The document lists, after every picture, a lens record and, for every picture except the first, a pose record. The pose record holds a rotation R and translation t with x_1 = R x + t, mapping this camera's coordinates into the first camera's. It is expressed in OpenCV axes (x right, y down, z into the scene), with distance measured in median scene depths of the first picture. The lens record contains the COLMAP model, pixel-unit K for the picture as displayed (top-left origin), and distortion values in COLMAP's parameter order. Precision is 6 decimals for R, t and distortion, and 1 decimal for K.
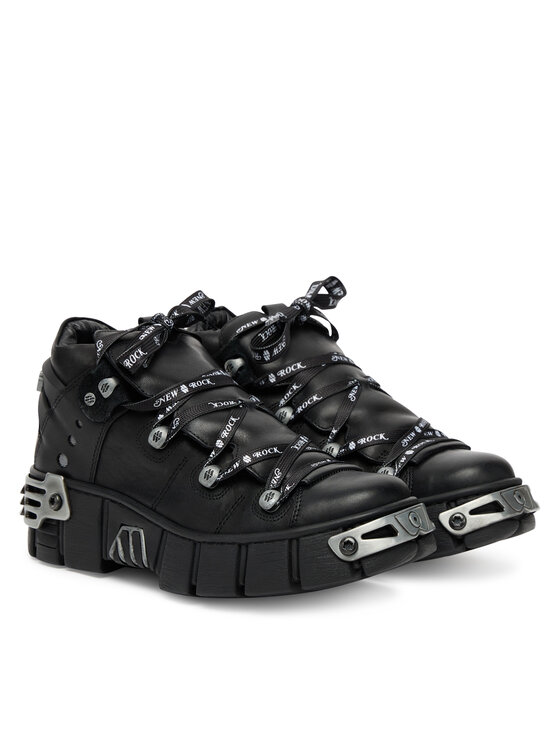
lens RADIAL K [[2008.4, 0, 280.0], [0, 2008.4, 373.0], [0, 0, 1]] dist [0.063566, 0.079143]
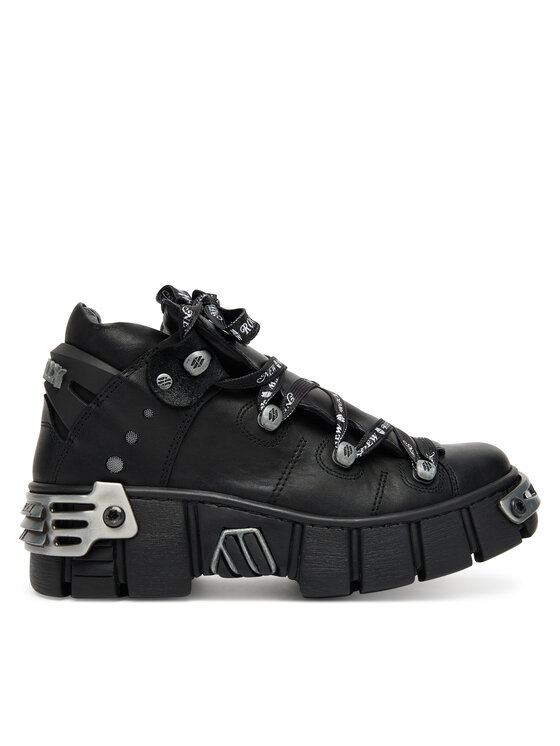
lens RADIAL K [[873.4, 0, 280.0], [0, 873.4, 373.0], [0, 0, 1]] dist [-0.017525, -0.006920]
pose [[0.745606, 0.038487, 0.665274, -0.299734], [0.110222, 0.977457, -0.180078, 0.079960], [-0.657208, 0.207595, 0.724556, 0.715381]]
